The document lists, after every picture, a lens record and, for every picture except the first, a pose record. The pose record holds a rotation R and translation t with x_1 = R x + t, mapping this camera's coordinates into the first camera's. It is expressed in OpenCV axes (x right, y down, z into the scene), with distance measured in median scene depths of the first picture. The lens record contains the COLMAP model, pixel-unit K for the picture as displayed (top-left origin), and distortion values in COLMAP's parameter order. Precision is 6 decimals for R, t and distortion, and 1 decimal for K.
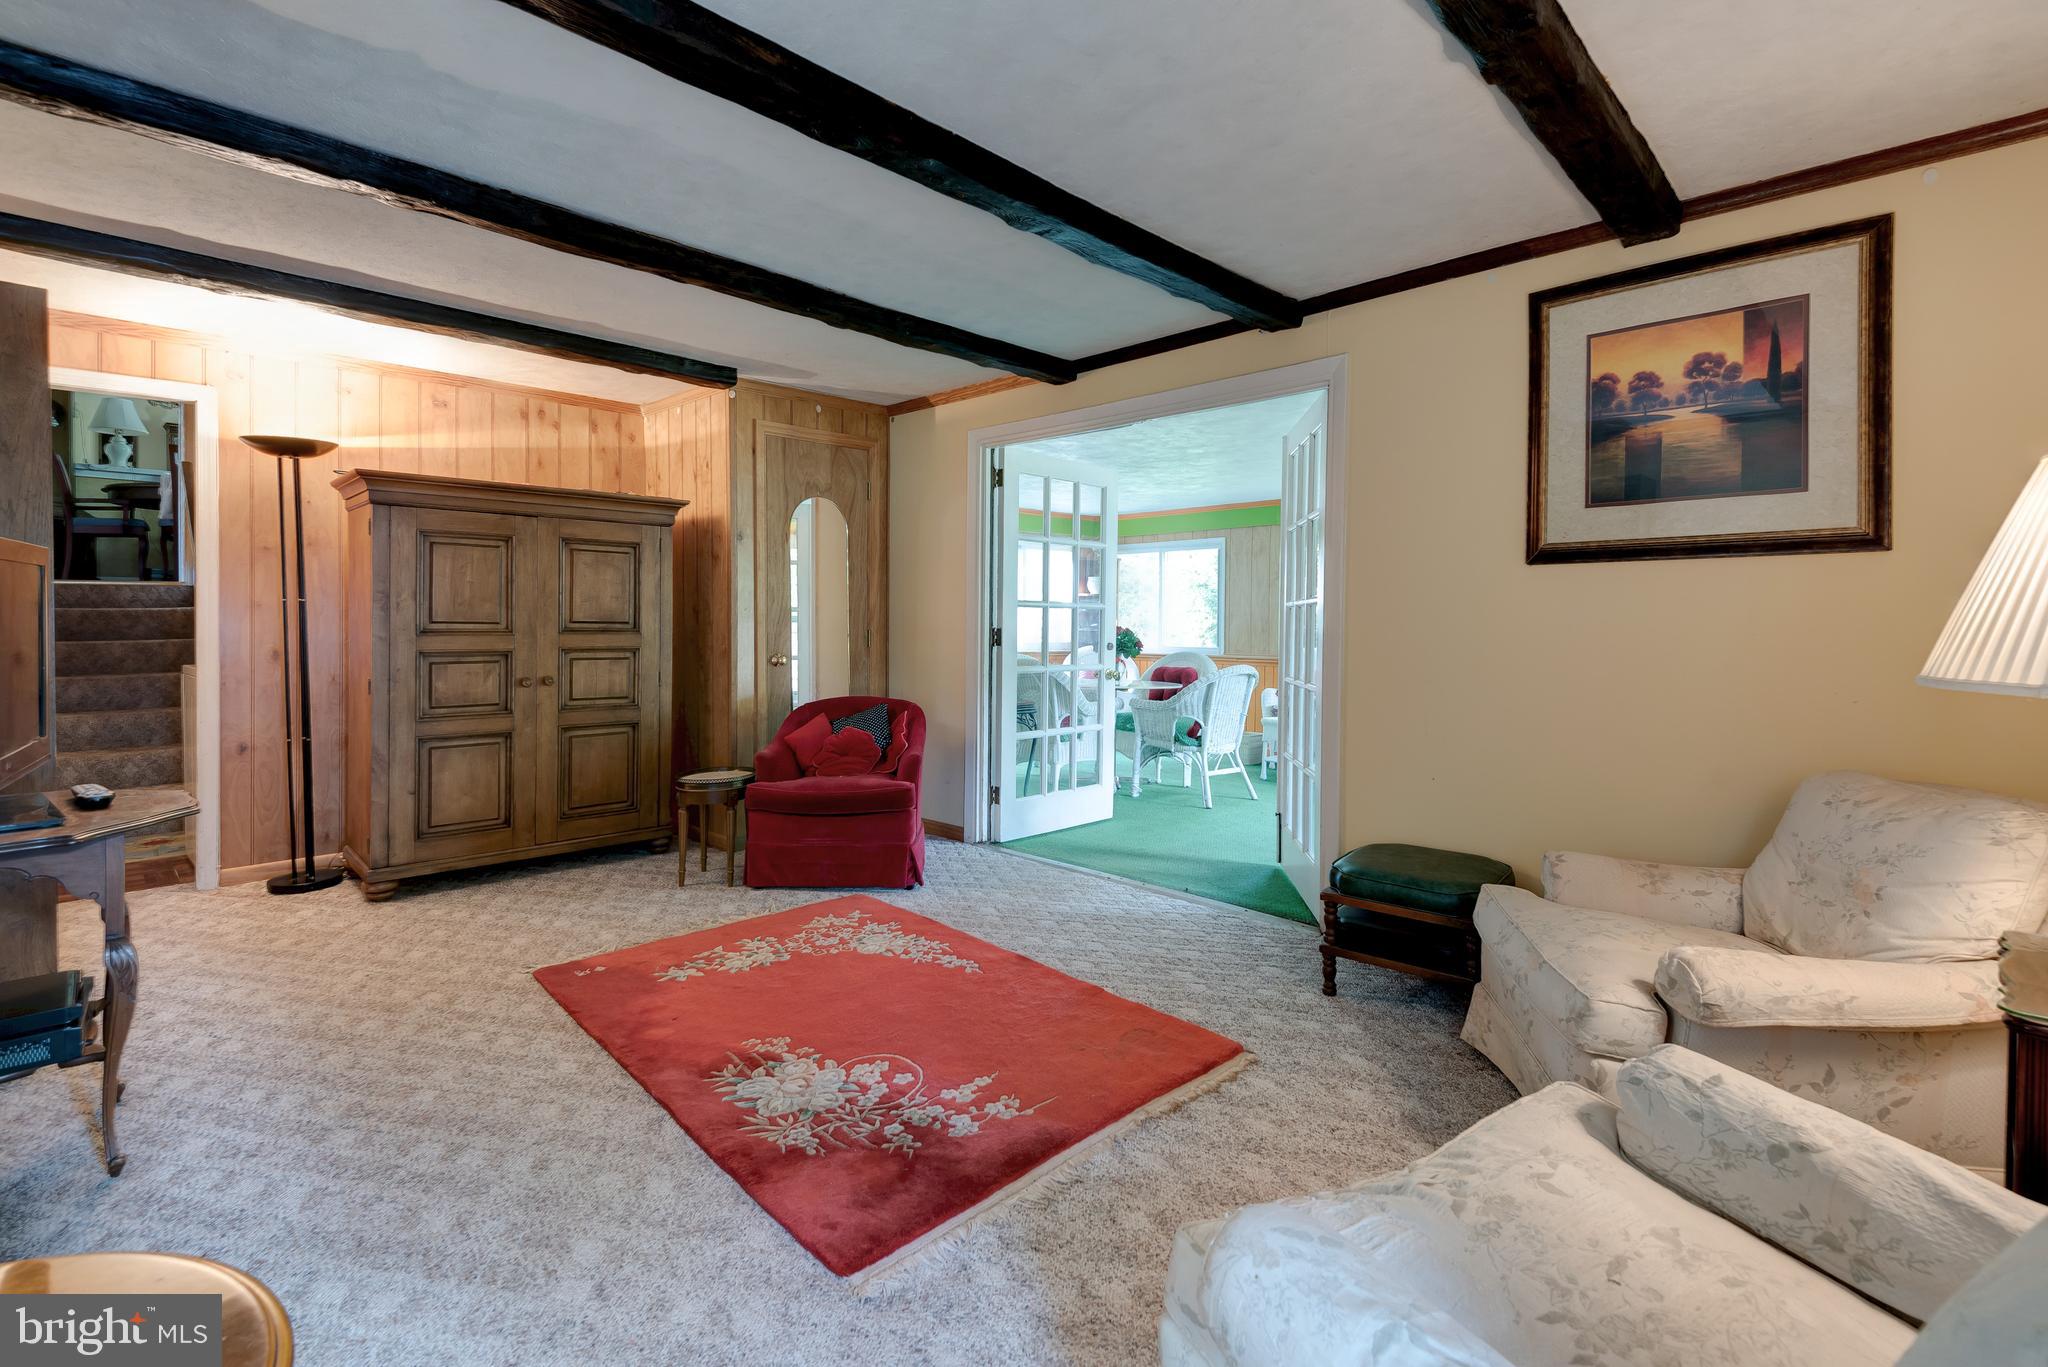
lens RADIAL K [[952.6, 0, 1027.2], [0, 952.6, 654.6], [0, 0, 1]] dist [0.038957, -0.024206]
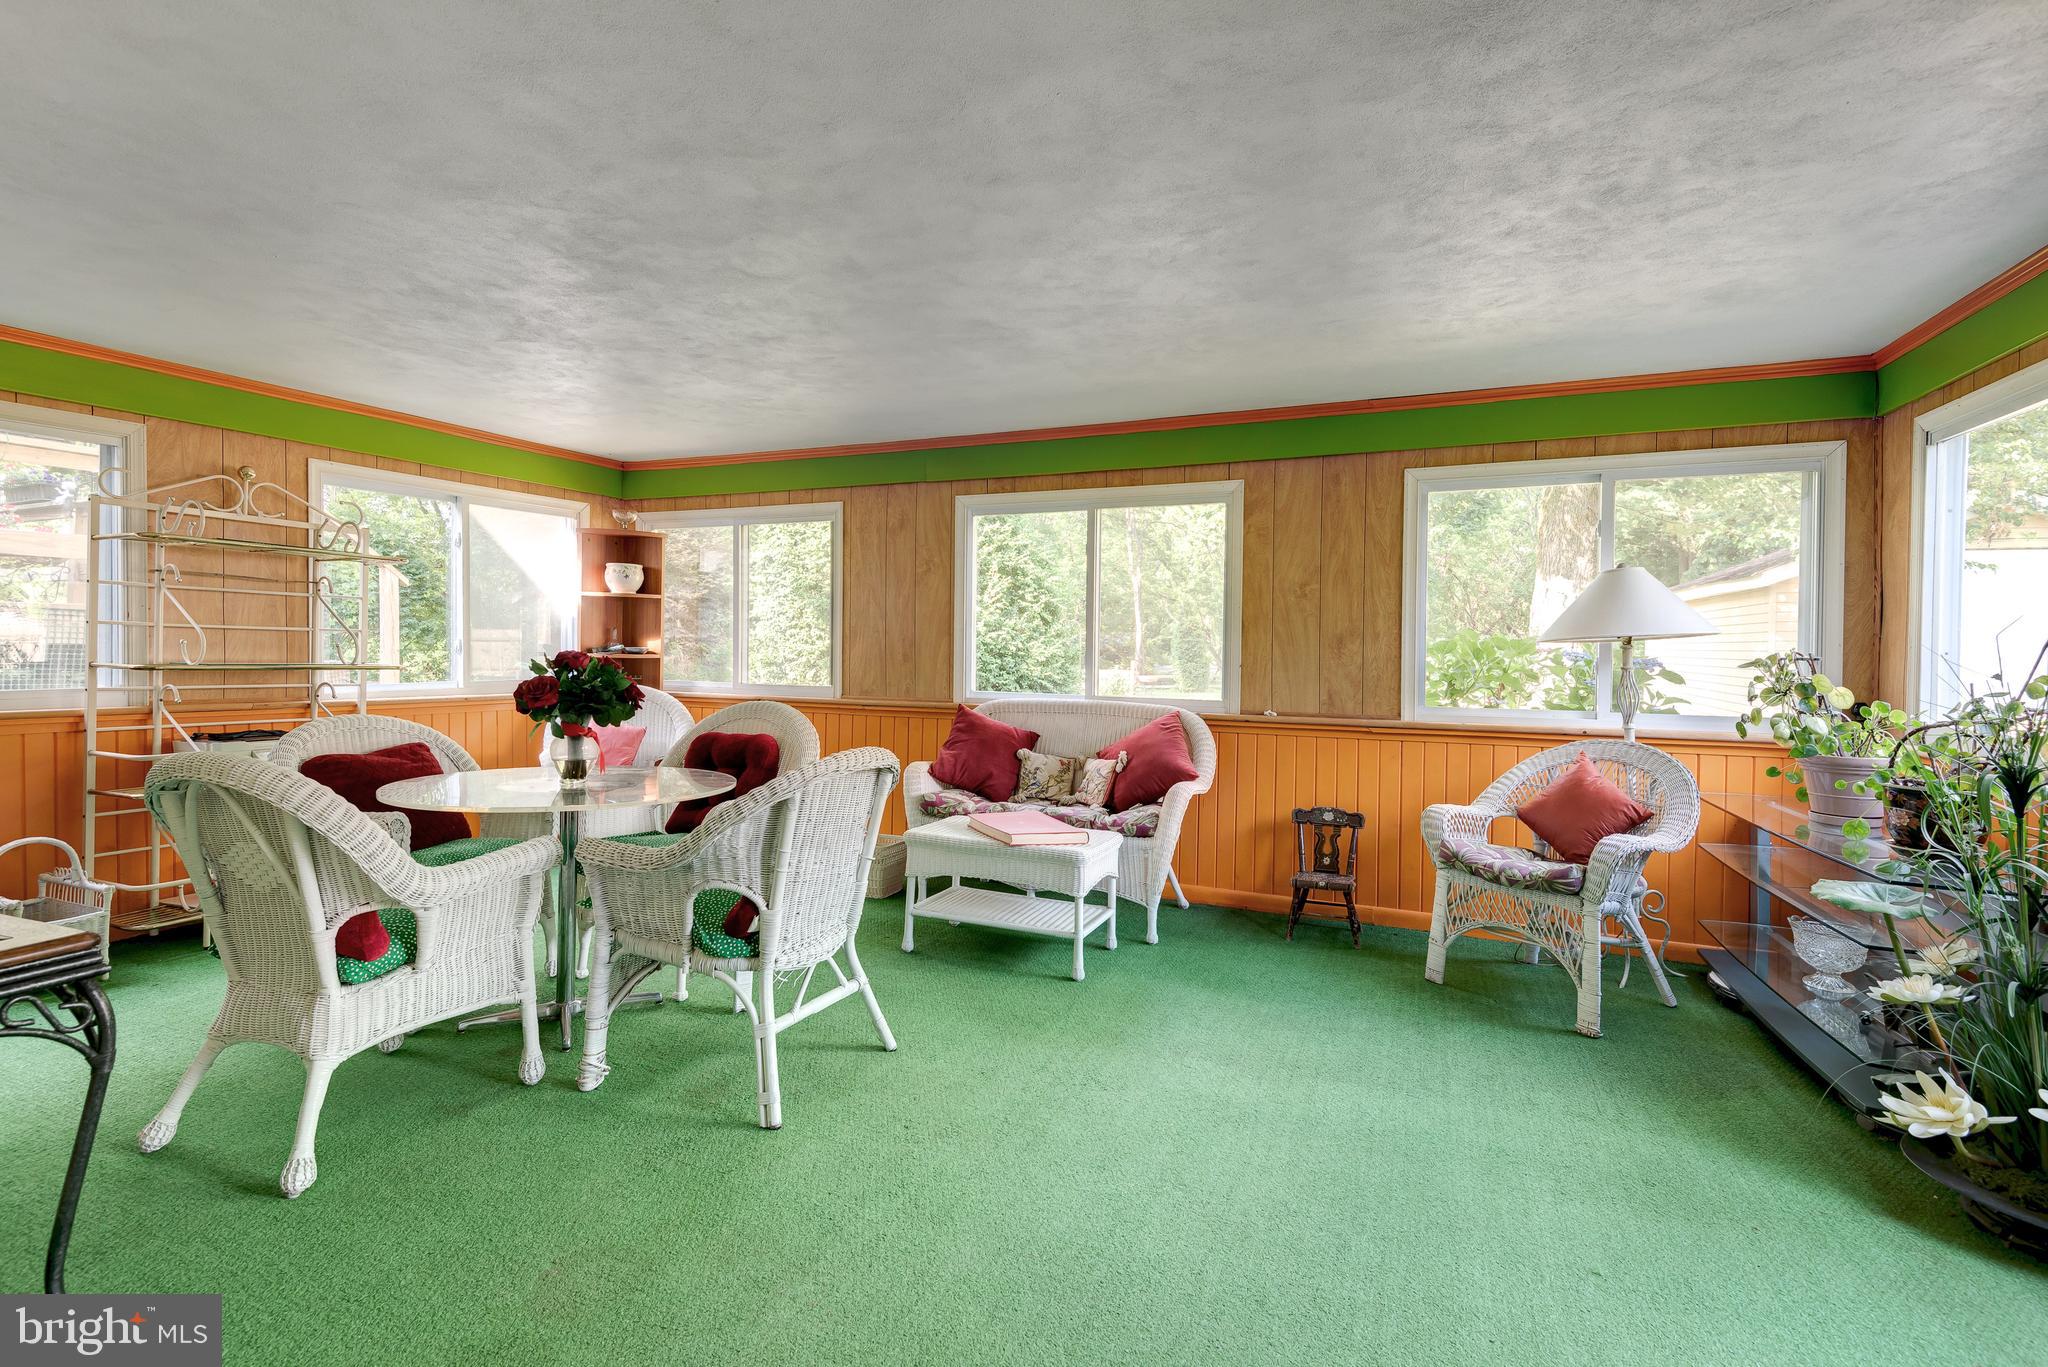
lens RADIAL K [[952.6, 0, 1027.2], [0, 952.6, 654.6], [0, 0, 1]] dist [0.038957, -0.024206]
pose [[0.930503, 0.004591, 0.366257, 0.136437], [0.003337, 0.999774, -0.021009, -0.020597], [-0.366270, 0.020771, 0.930277, 0.570986]]
